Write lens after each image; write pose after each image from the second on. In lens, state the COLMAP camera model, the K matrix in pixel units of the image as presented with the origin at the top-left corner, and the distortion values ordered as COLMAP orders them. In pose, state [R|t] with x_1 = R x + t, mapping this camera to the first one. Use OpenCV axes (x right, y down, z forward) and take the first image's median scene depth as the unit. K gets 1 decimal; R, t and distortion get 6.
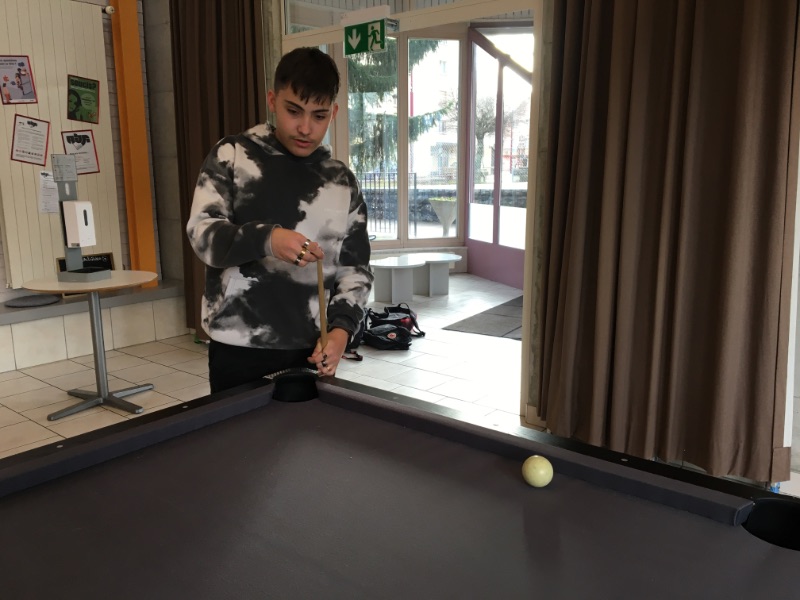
lens RADIAL K [[680.4, 0, 390.7], [0, 680.4, 303.5], [0, 0, 1]] dist [0.086323, -0.101313]
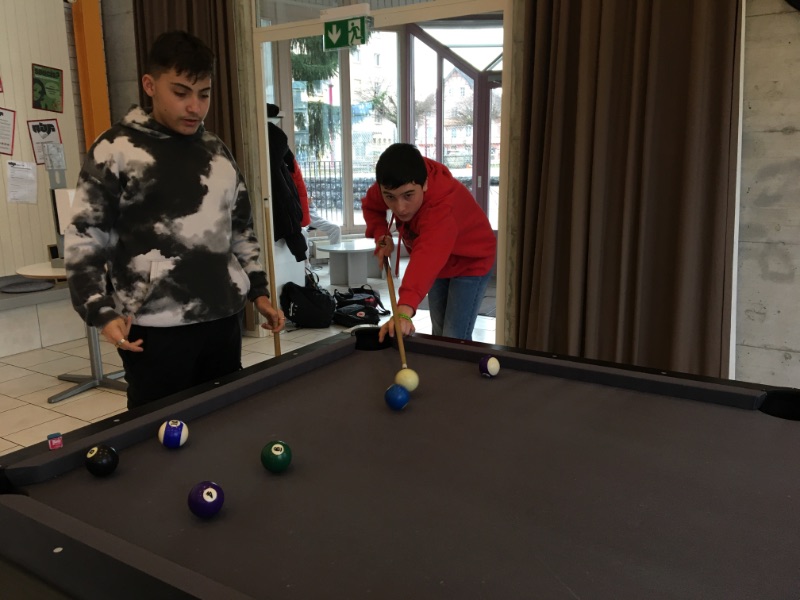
lens RADIAL K [[680.4, 0, 390.7], [0, 680.4, 303.5], [0, 0, 1]] dist [0.086323, -0.101313]
pose [[0.992213, -0.032243, 0.120311, -0.083352], [0.030404, 0.999392, 0.017093, 0.014336], [-0.120789, -0.013302, 0.992589, -0.060509]]
